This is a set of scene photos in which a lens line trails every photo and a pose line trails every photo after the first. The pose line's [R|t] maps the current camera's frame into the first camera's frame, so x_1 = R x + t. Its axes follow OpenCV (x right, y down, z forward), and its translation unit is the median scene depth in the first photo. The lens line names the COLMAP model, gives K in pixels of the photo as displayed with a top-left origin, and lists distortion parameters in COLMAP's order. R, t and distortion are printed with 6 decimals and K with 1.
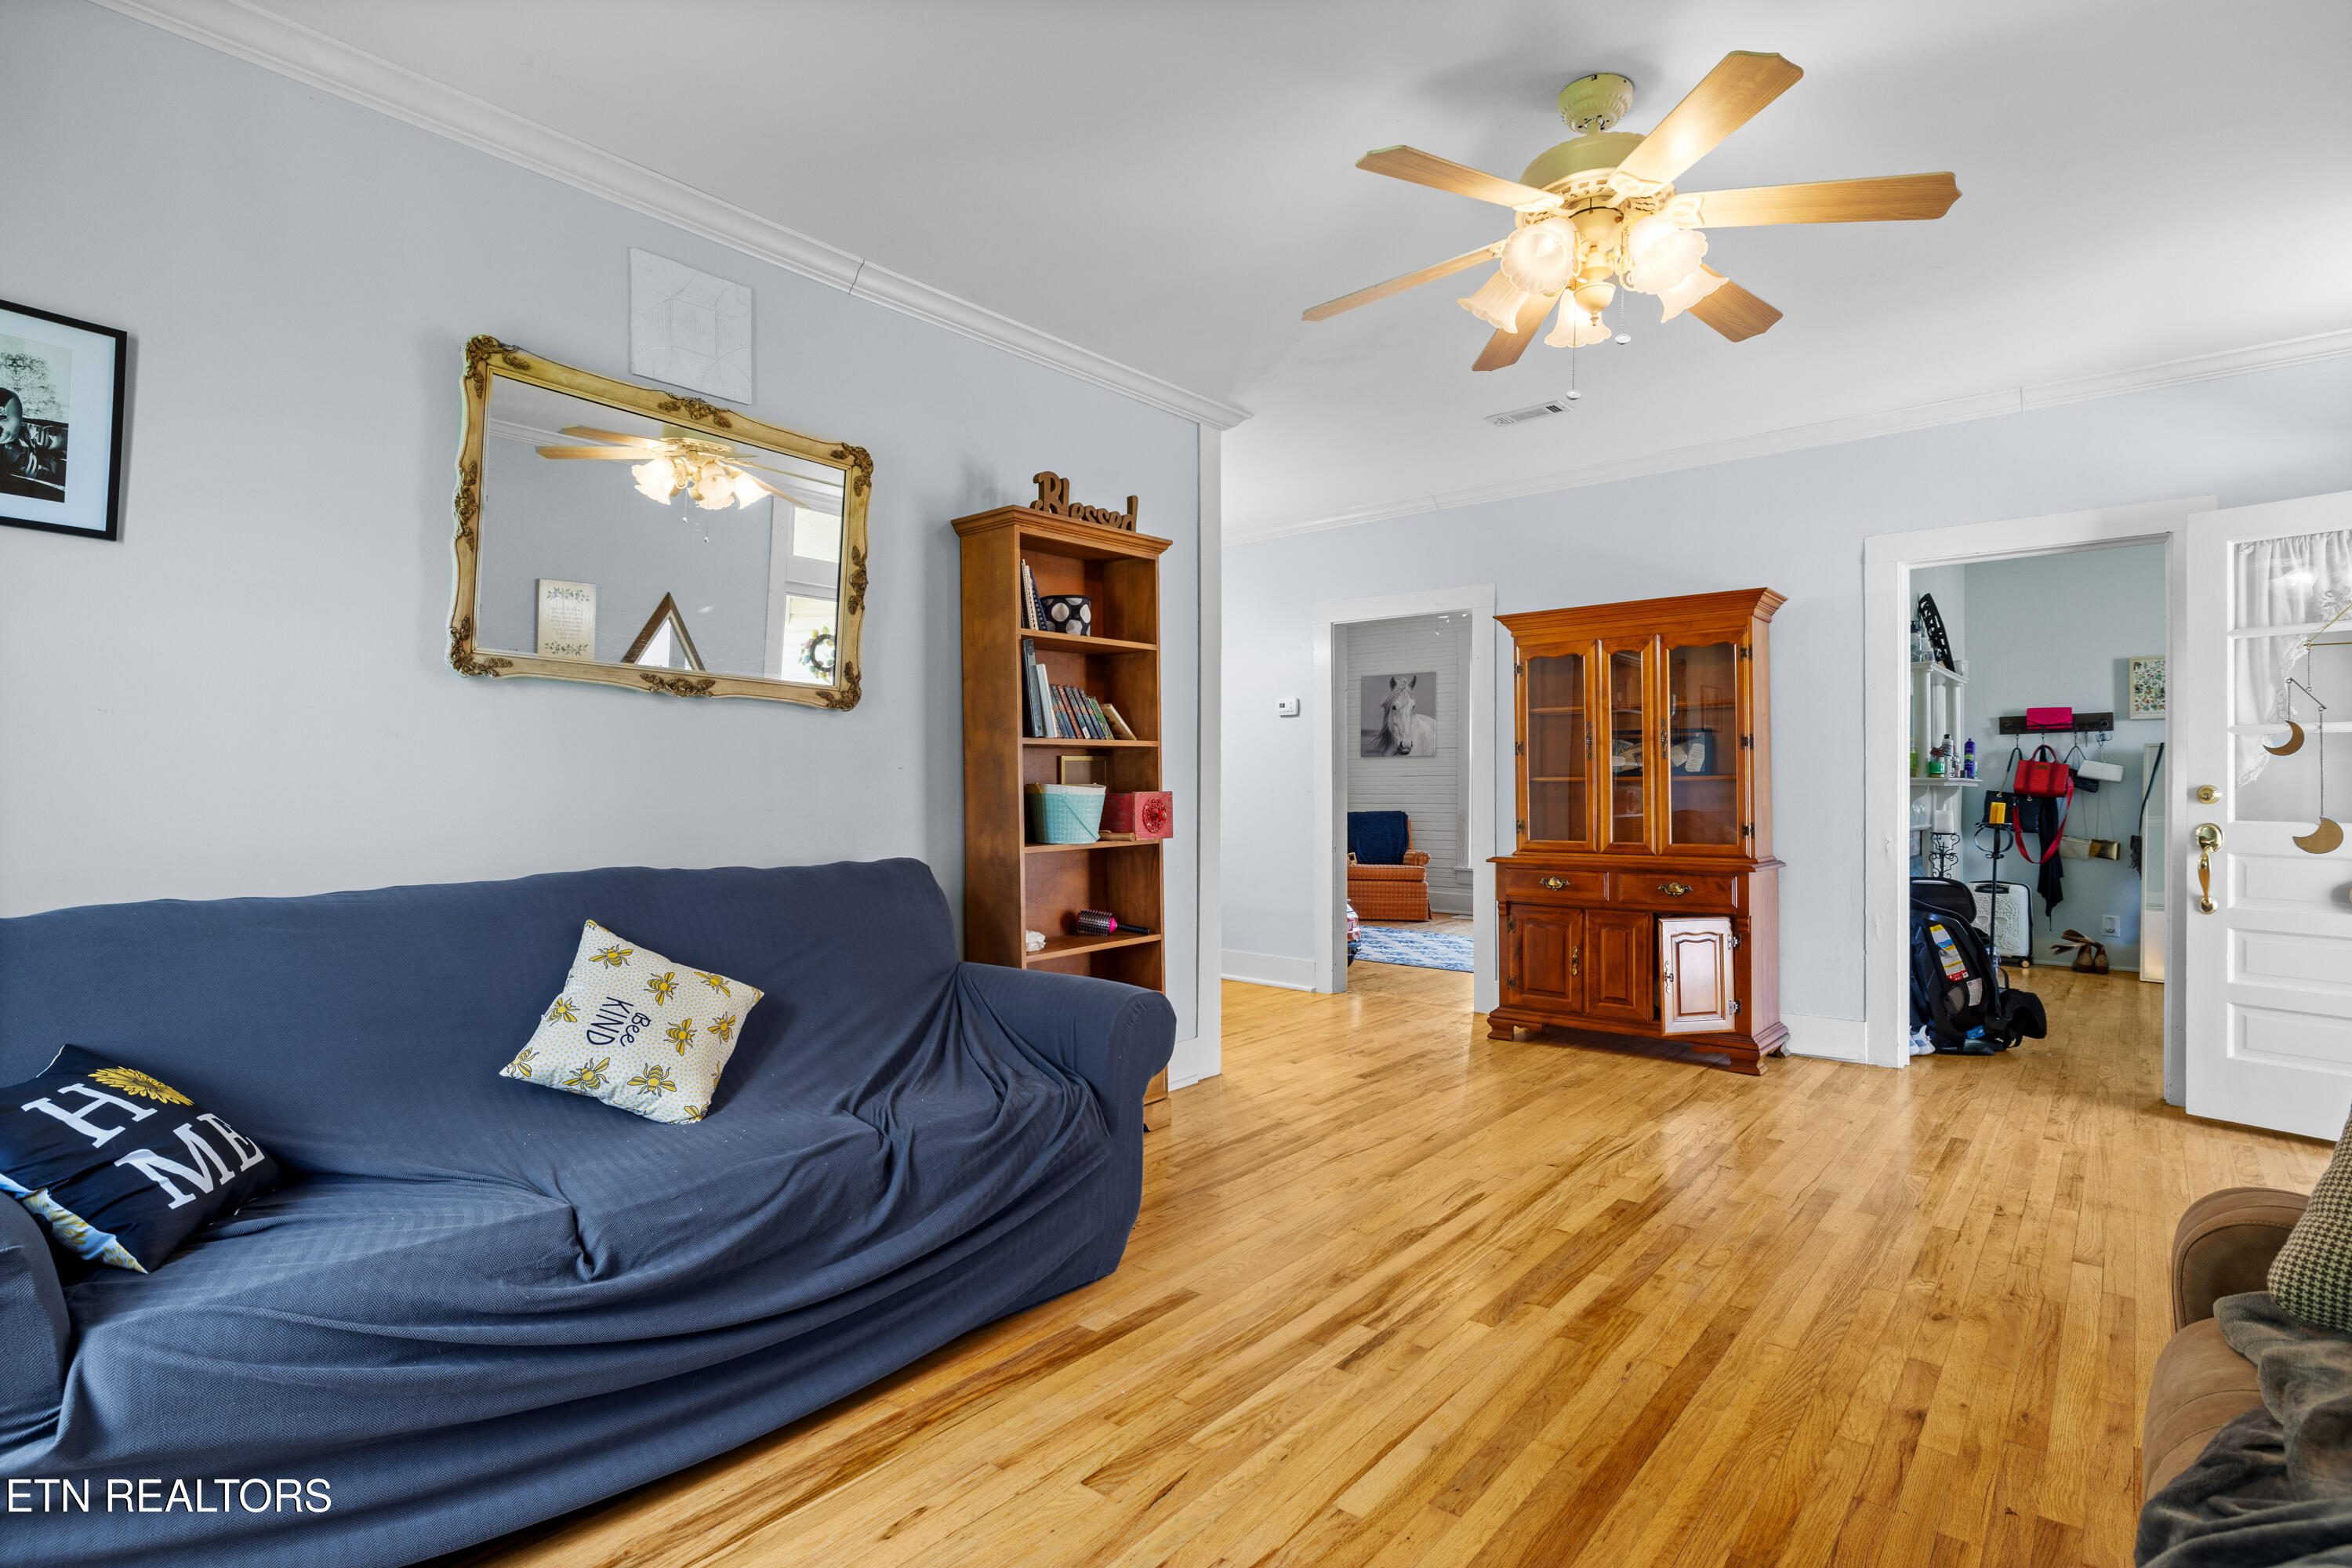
lens RADIAL K [[1159.0, 0, 1163.1], [0, 1159.0, 795.7], [0, 0, 1]] dist [-0.009198, 0.003000]
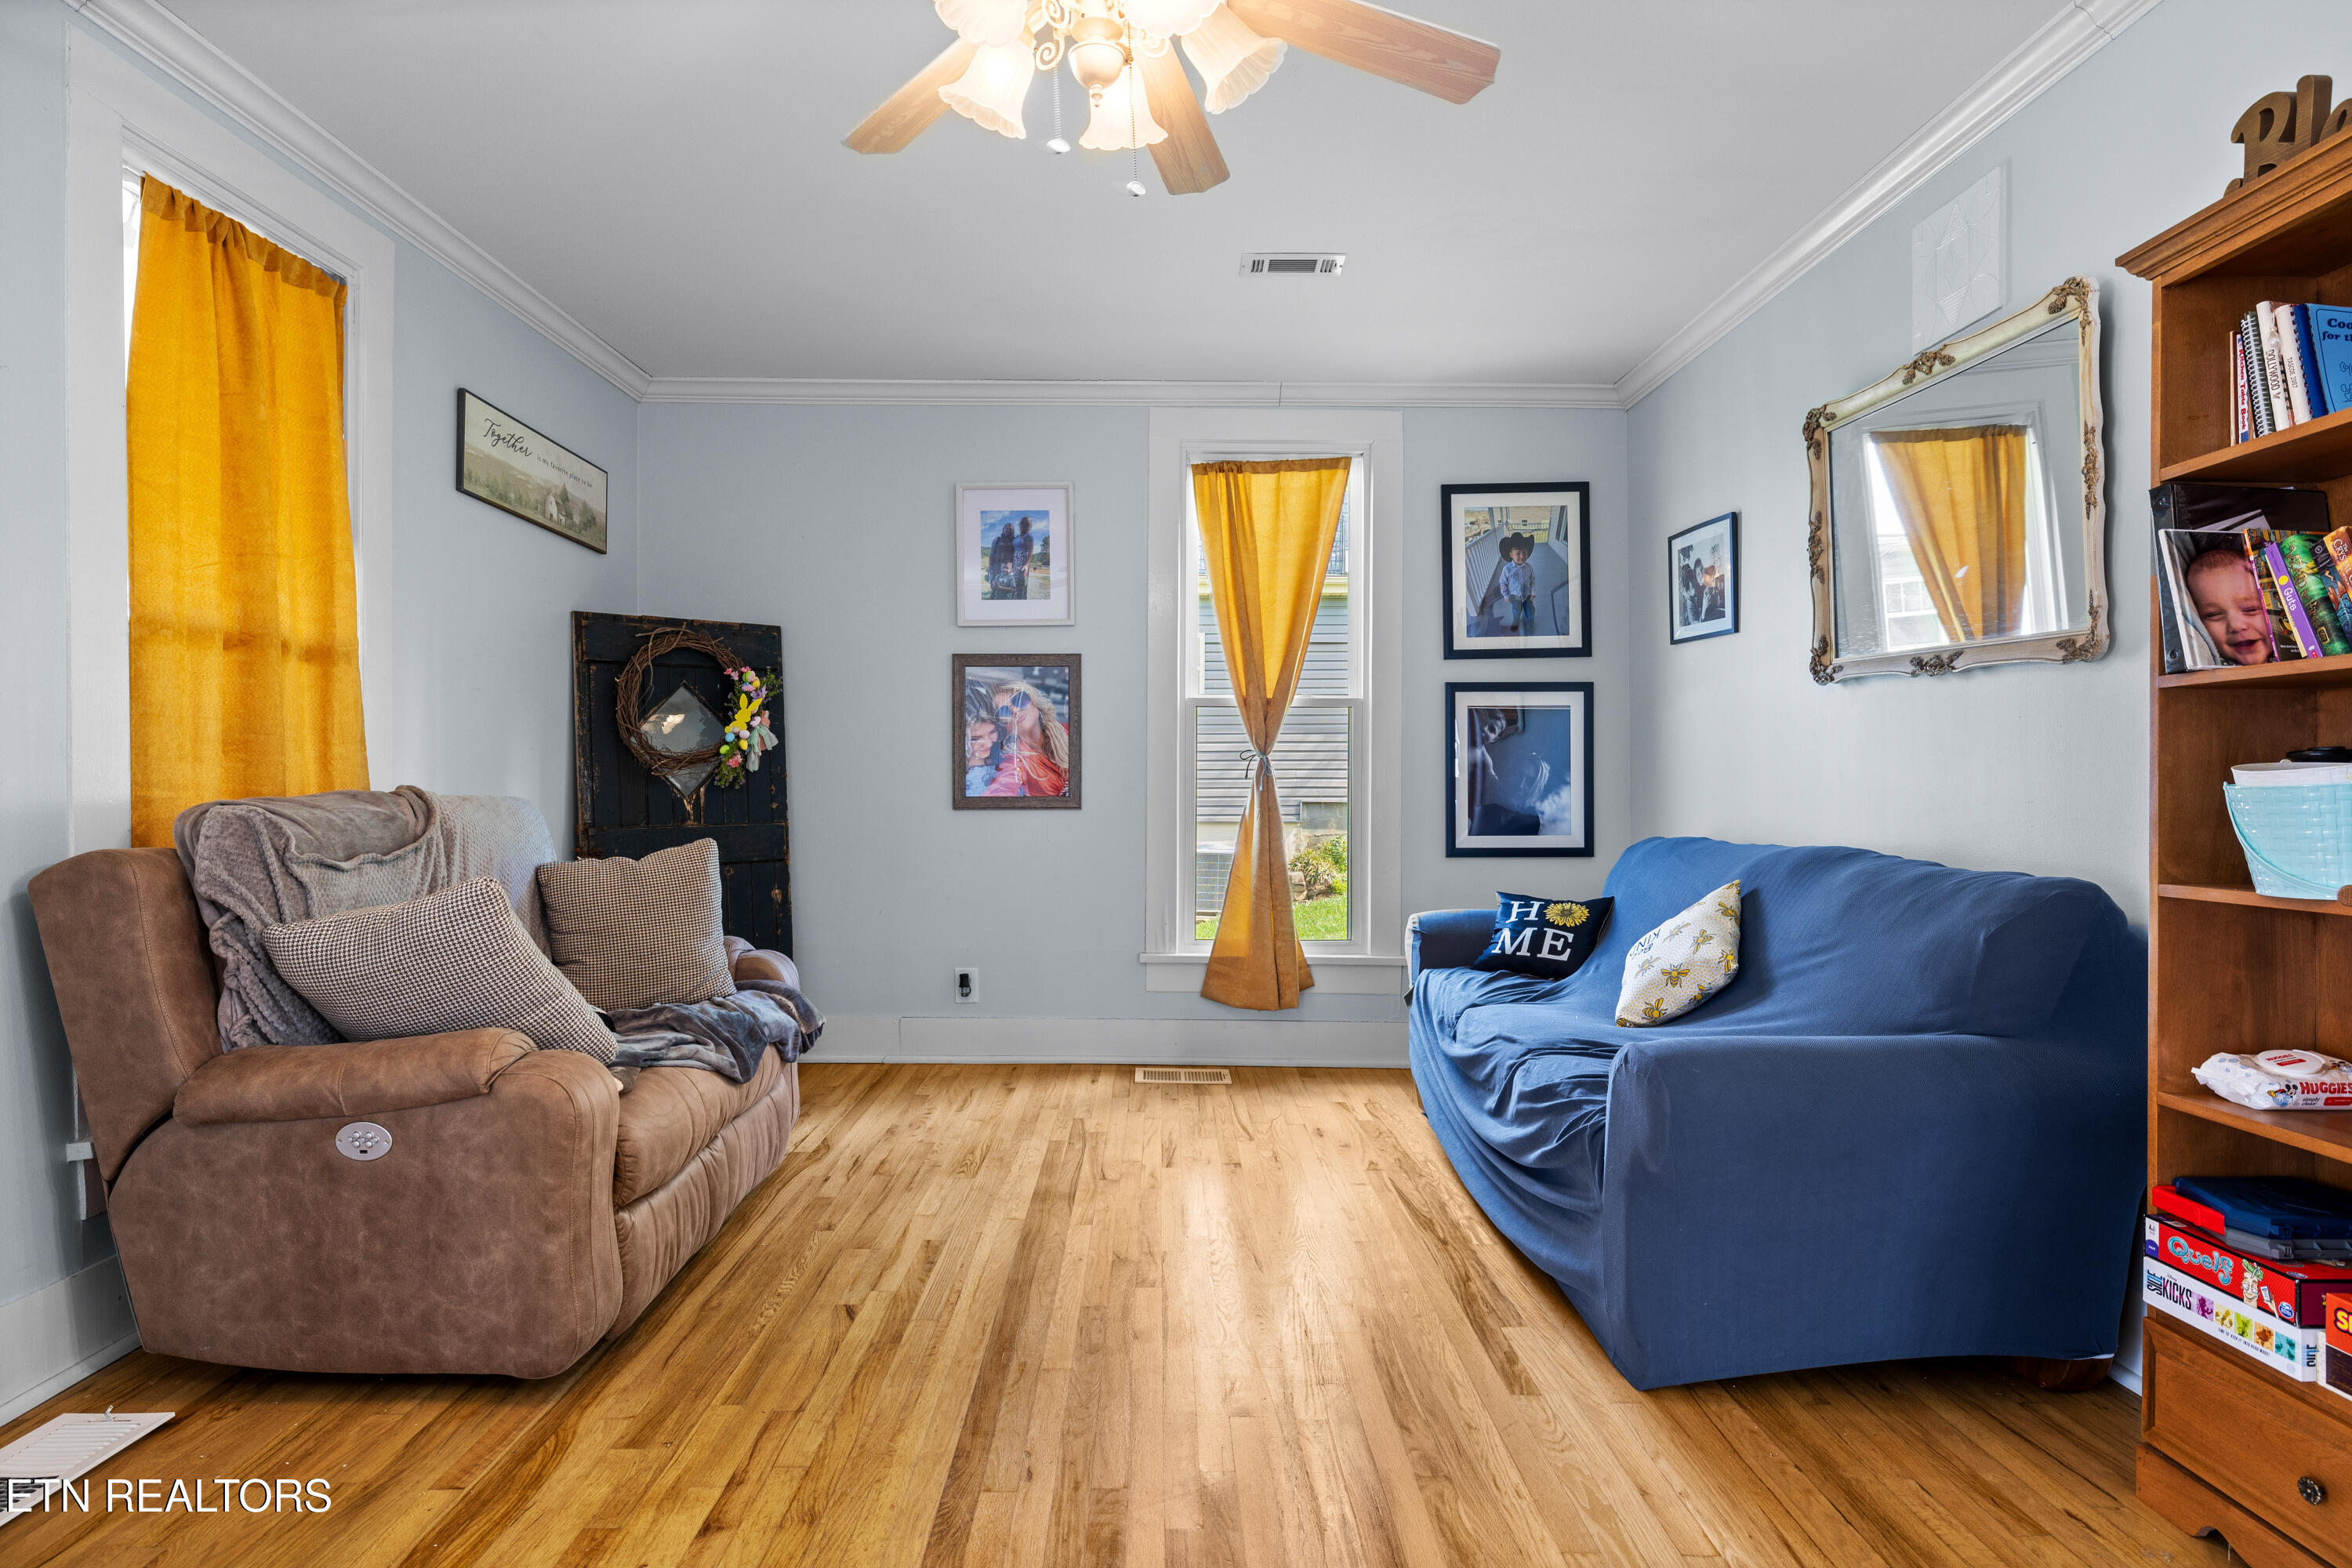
lens RADIAL K [[1277.2, 0, 1184.2], [0, 1277.2, 777.7], [0, 0, 1]] dist [-0.005678, 0.000612]
pose [[-0.752400, -0.000397, -0.658707, 0.643633], [-0.006702, 0.999953, 0.007053, -0.005316], [0.658673, 0.009721, -0.752367, 1.227498]]
